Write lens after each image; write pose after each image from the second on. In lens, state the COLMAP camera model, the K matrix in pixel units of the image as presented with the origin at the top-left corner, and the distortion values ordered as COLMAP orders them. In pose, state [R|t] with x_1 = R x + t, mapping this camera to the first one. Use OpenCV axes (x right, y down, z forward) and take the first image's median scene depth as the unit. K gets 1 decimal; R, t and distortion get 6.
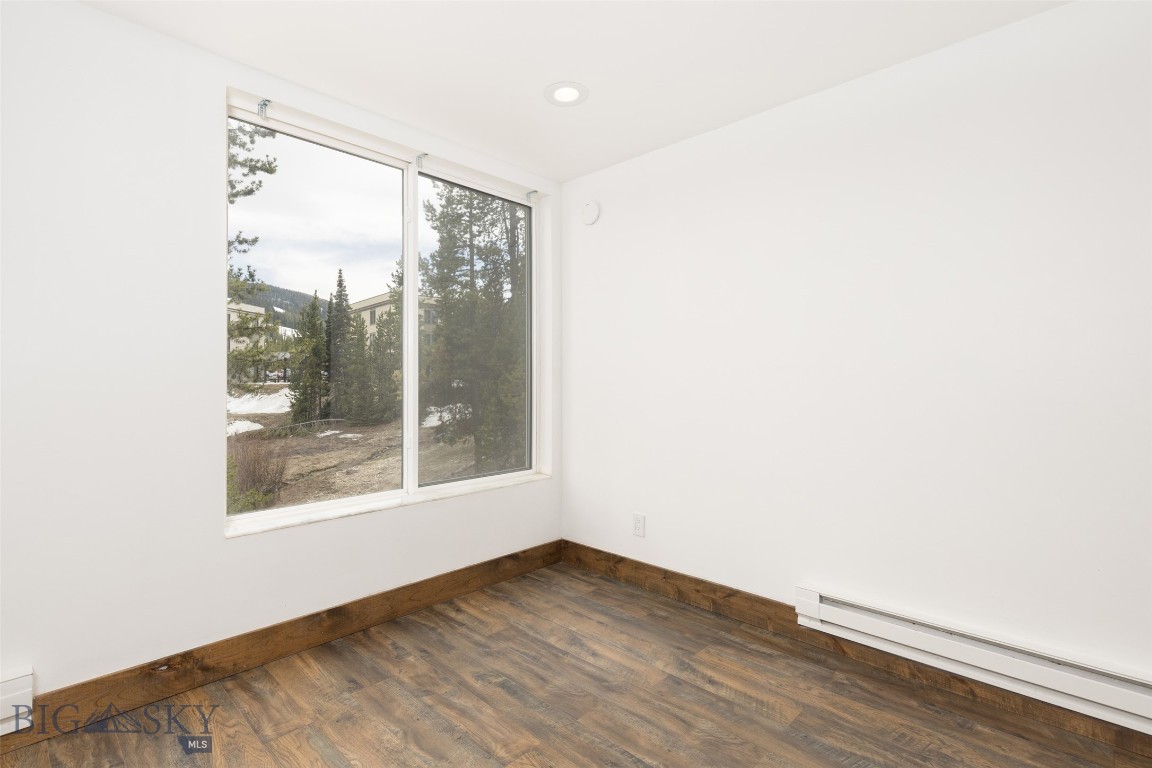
lens RADIAL K [[528.7, 0, 573.0], [0, 528.7, 380.6], [0, 0, 1]] dist [0.004501, 0.000460]
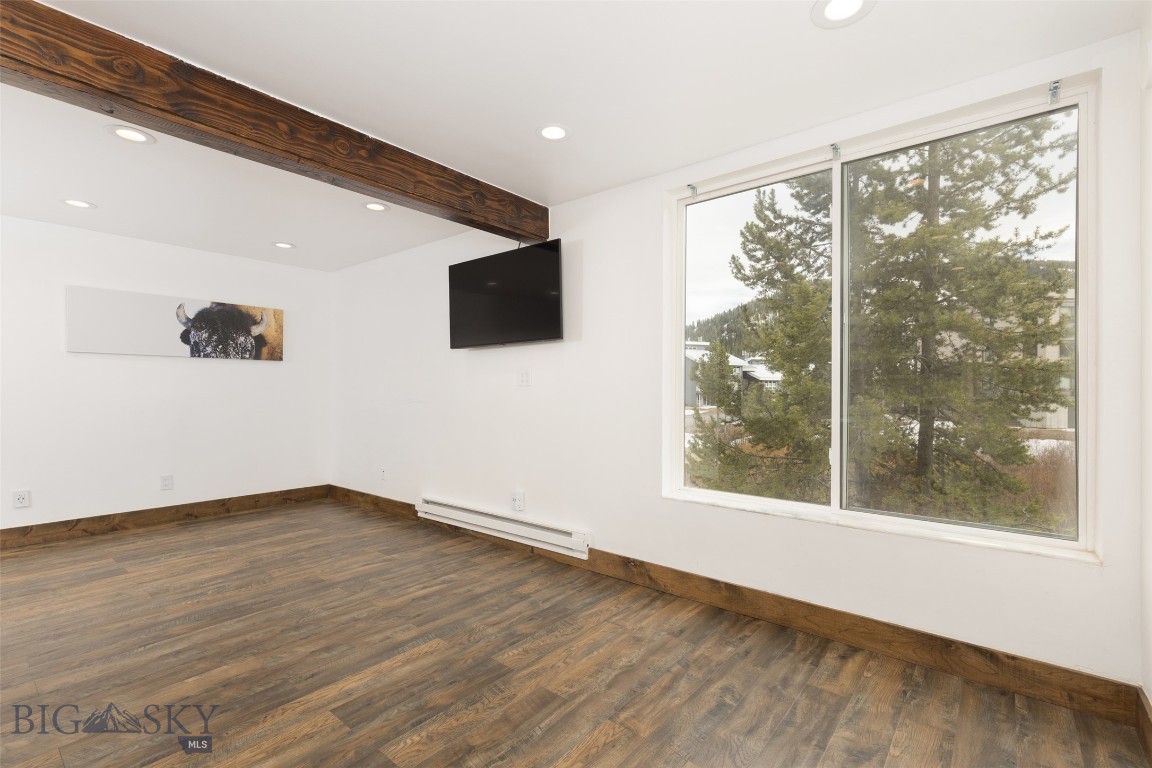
lens RADIAL K [[519.0, 0, 550.8], [0, 519.0, 388.6], [0, 0, 1]] dist [0.003207, 0.000020]
pose [[0.064809, -0.003357, -0.997892, 0.700880], [-0.009394, 0.999948, -0.003974, 0.011742], [0.997853, 0.009632, 0.064774, 0.563138]]
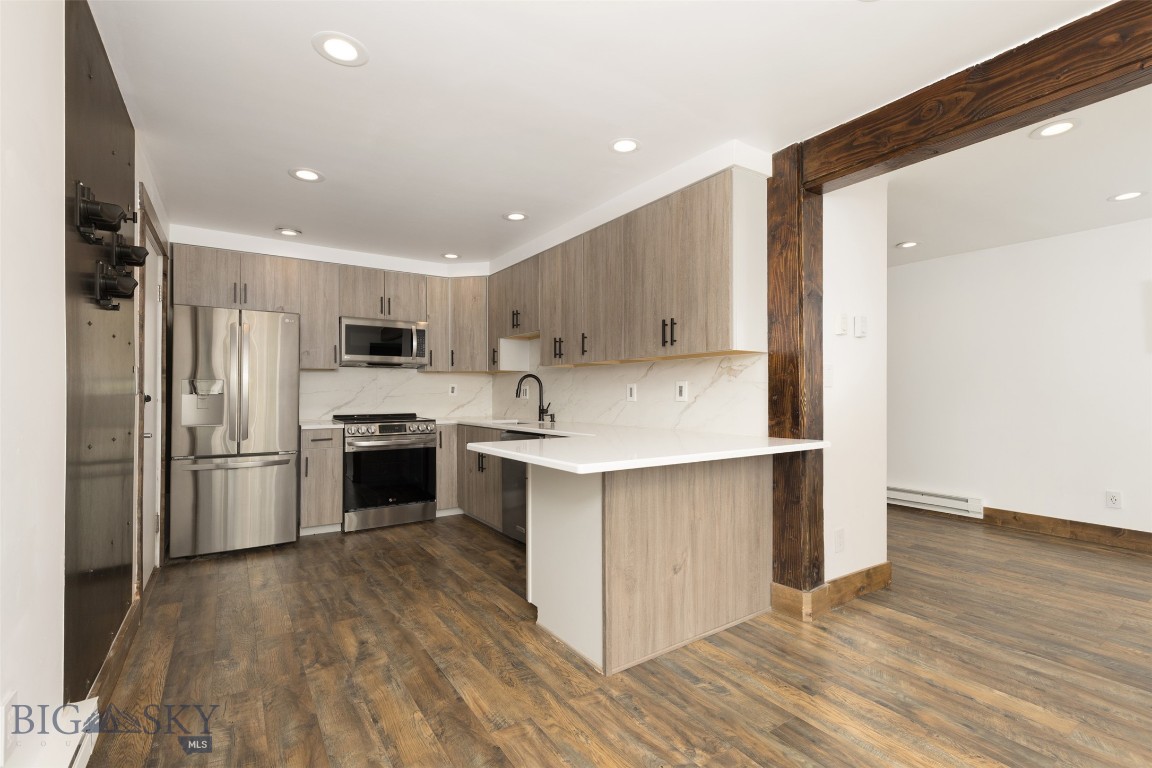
lens RADIAL K [[531.3, 0, 608.2], [0, 531.3, 390.3], [0, 0, 1]] dist [0.007945, -0.000222]
pose [[-0.985033, 0.001771, 0.172357, 0.253382], [0.002061, 0.999997, 0.001503, 0.010317], [-0.172354, 0.001836, -0.985033, 0.990305]]
